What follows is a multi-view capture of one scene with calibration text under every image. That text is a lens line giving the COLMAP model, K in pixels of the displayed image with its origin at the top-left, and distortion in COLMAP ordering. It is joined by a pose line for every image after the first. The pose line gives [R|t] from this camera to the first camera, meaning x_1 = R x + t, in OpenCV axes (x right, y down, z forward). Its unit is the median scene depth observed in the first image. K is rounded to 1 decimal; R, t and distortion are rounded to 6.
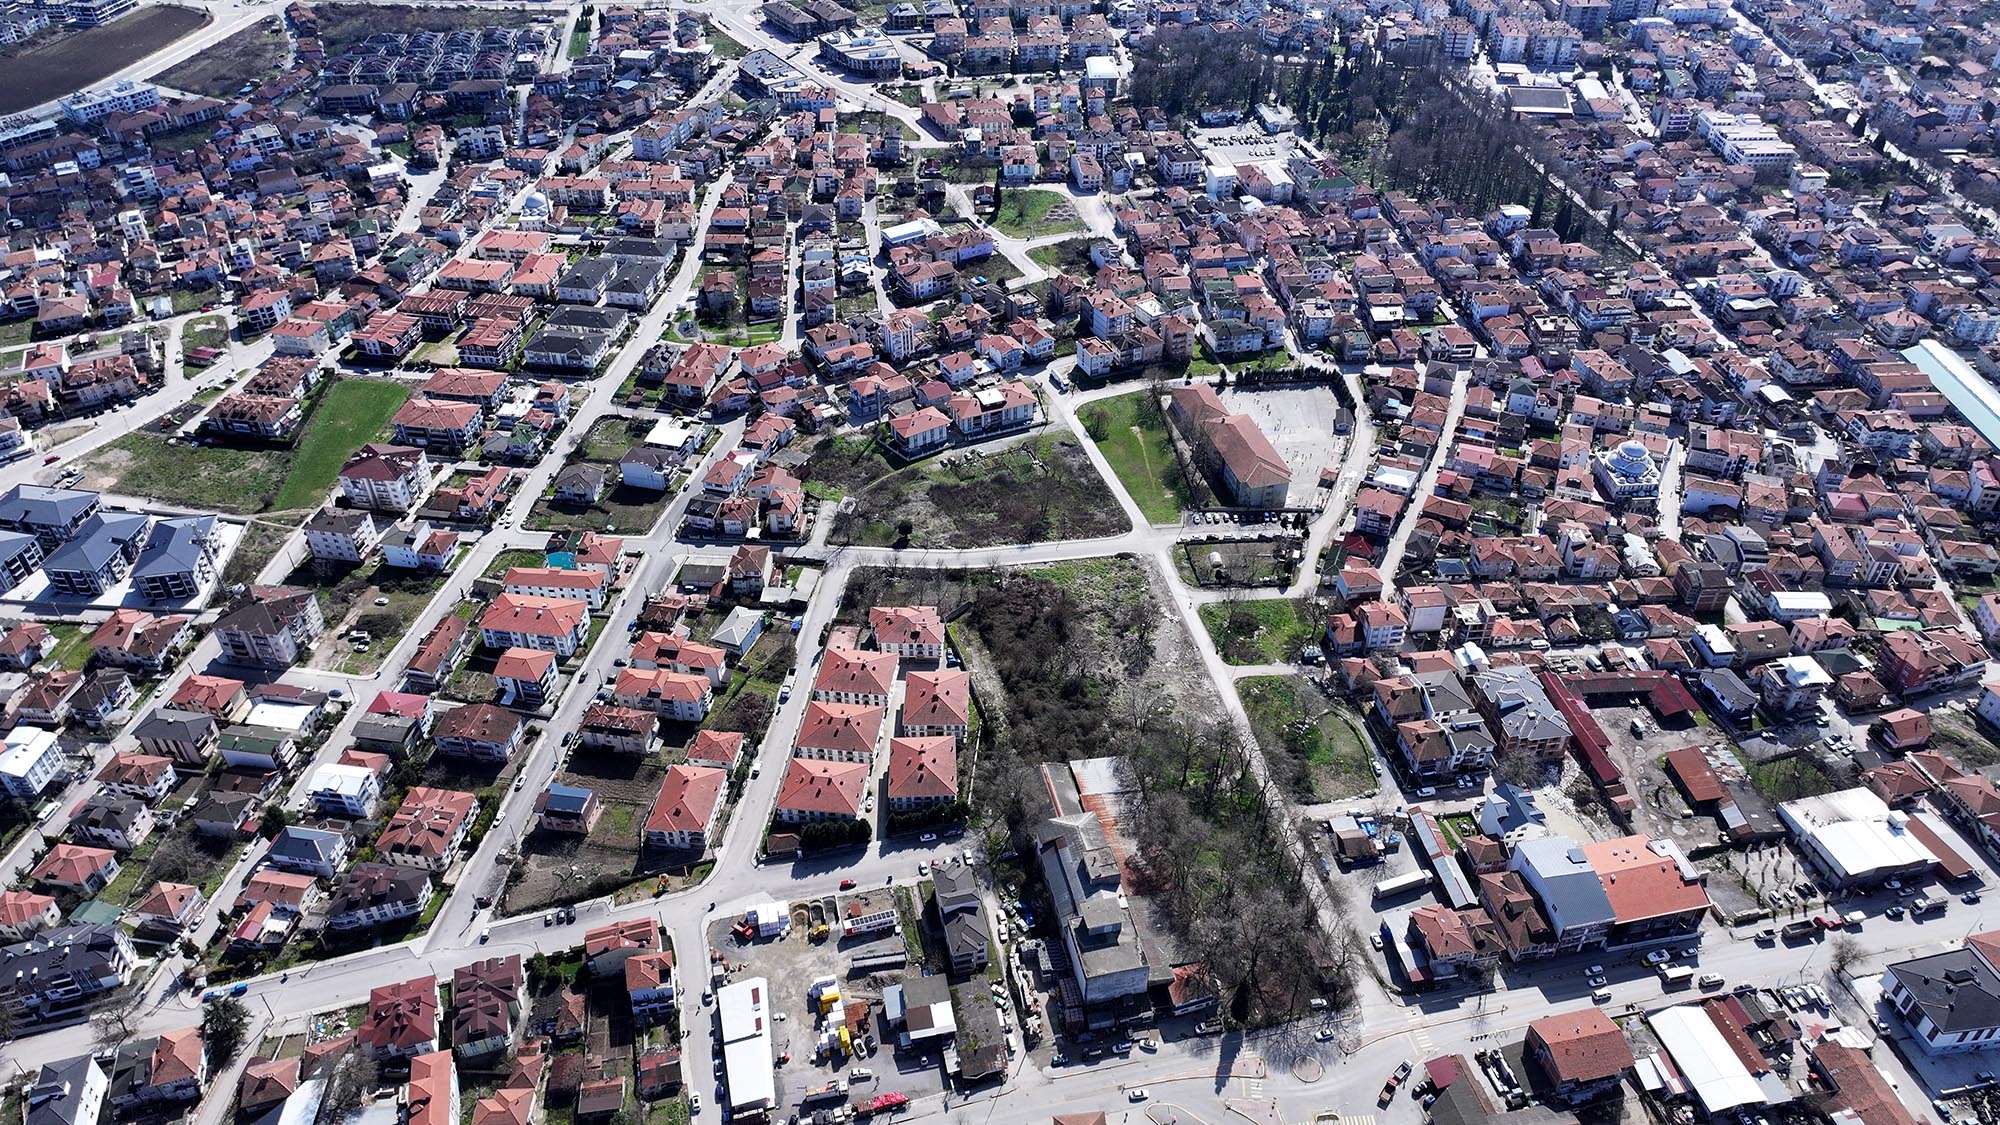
lens RADIAL K [[1400.7, 0, 1000.0], [0, 1400.7, 562.5], [0, 0, 1]] dist [-0.007614, 0.022712]
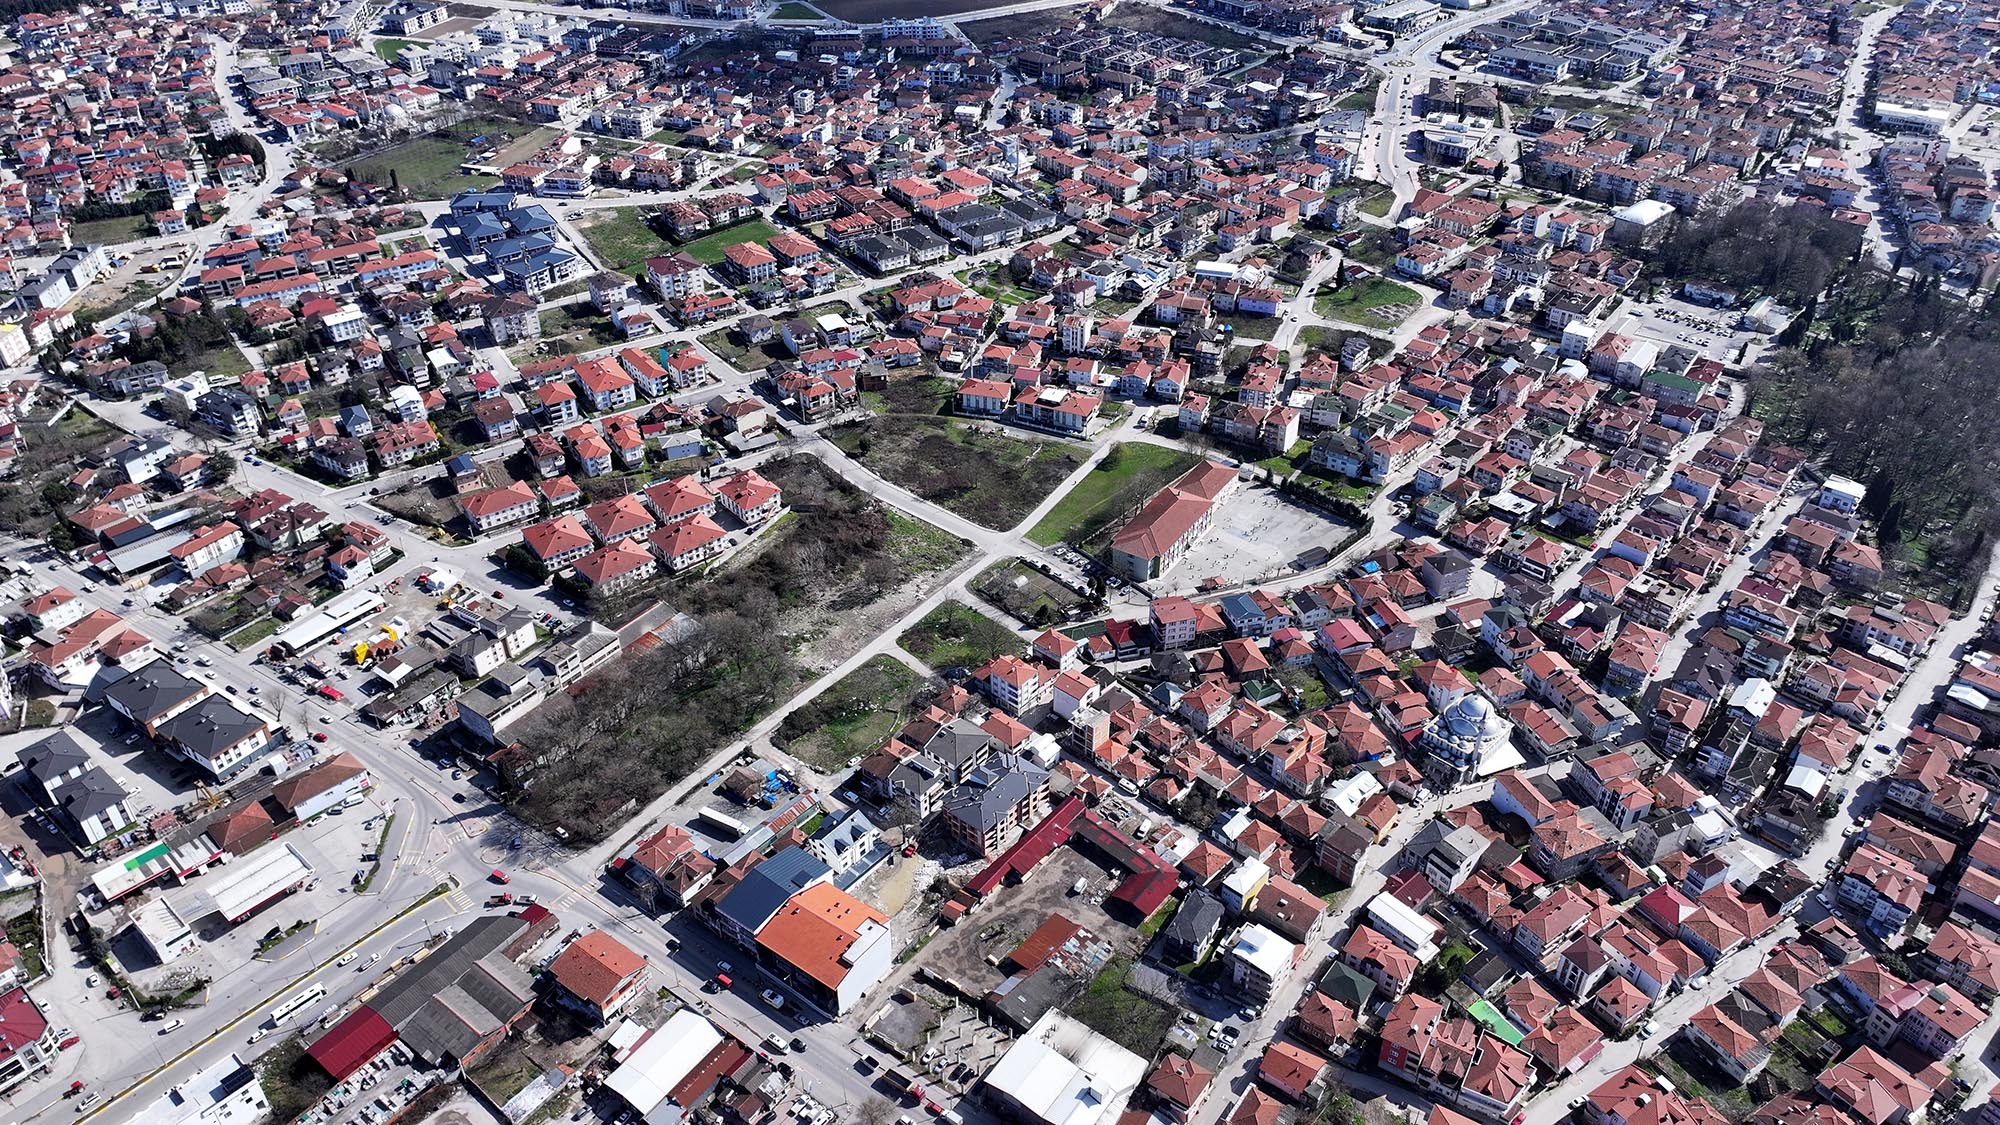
lens RADIAL K [[1400.7, 0, 1000.0], [0, 1400.7, 562.5], [0, 0, 1]] dist [-0.007614, 0.022712]
pose [[0.660986, 0.427742, -0.616551, 0.763481], [-0.461058, 0.879748, 0.116052, -0.125627], [0.592050, 0.207557, 0.778715, 0.197753]]
